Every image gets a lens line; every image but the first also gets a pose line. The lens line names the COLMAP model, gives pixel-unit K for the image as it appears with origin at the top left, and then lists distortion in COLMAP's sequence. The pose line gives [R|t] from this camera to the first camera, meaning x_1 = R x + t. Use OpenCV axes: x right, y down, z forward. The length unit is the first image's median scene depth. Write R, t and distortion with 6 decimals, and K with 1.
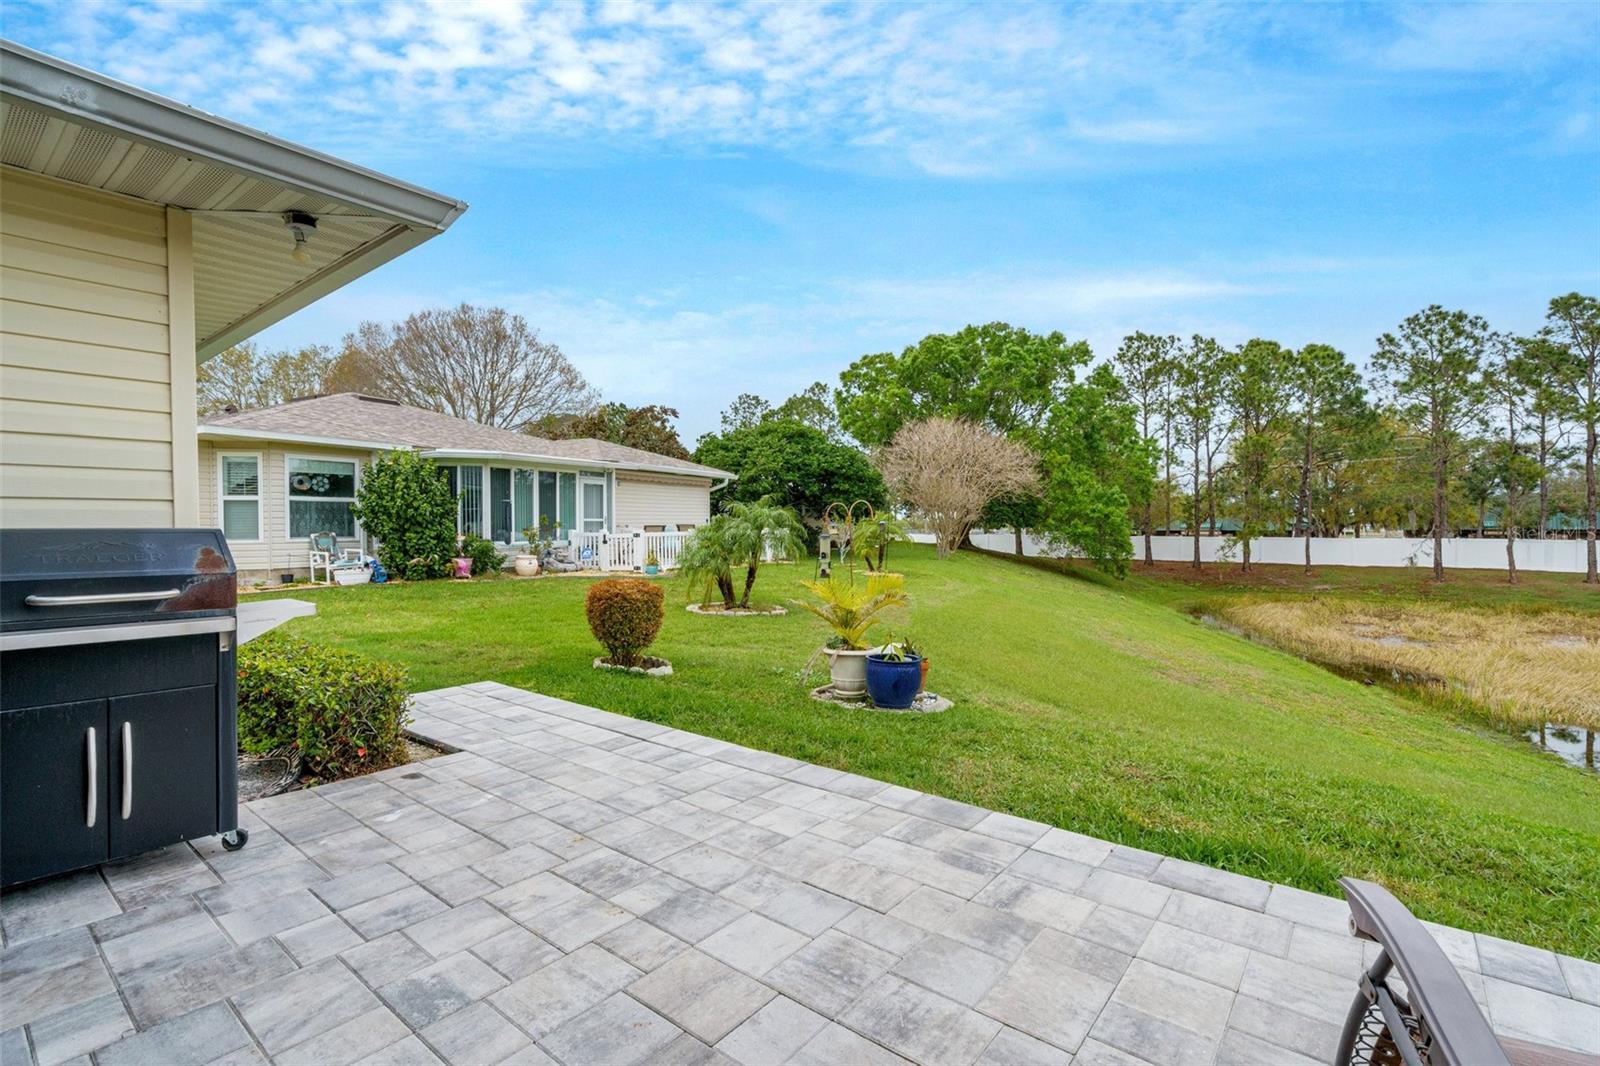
lens RADIAL K [[758.5, 0, 804.2], [0, 758.5, 532.1], [0, 0, 1]] dist [-0.005193, -0.001134]
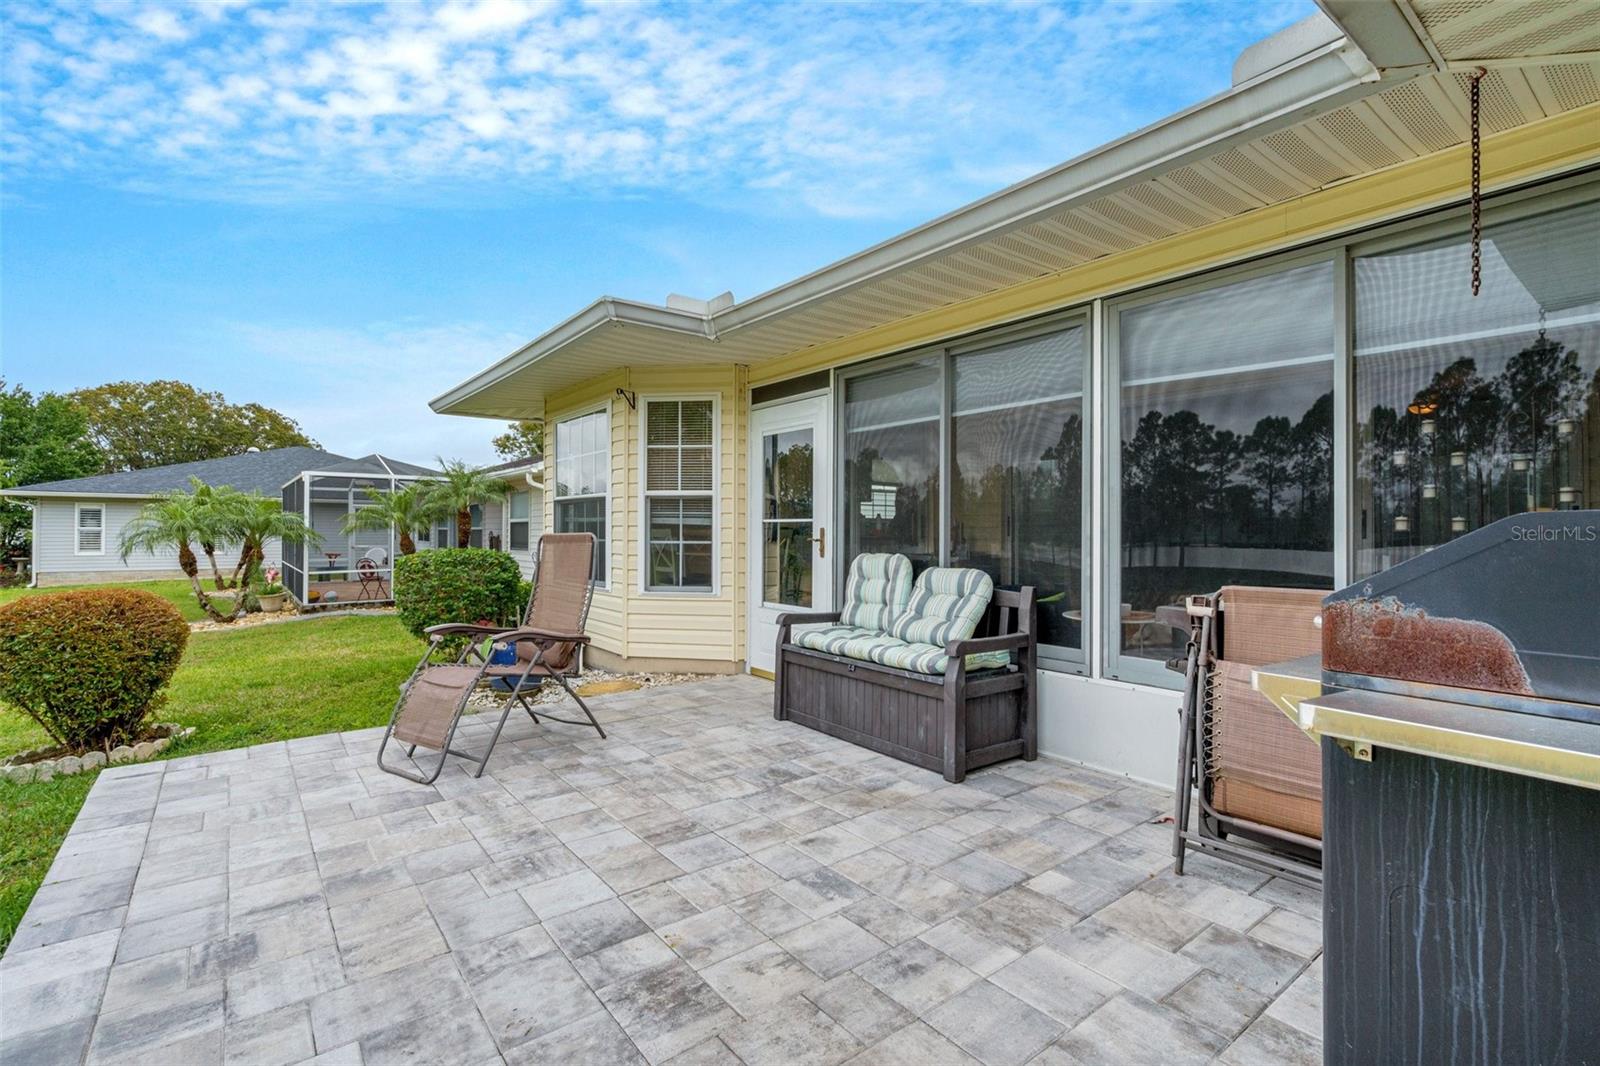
lens RADIAL K [[758.5, 0, 802.0], [0, 758.5, 531.2], [0, 0, 1]] dist [-0.005193, -0.001134]
pose [[-0.974401, 0.002804, 0.224797, -0.611741], [0.003836, 0.999984, 0.004153, 0.001026], [-0.224782, 0.004909, -0.974397, 1.860259]]
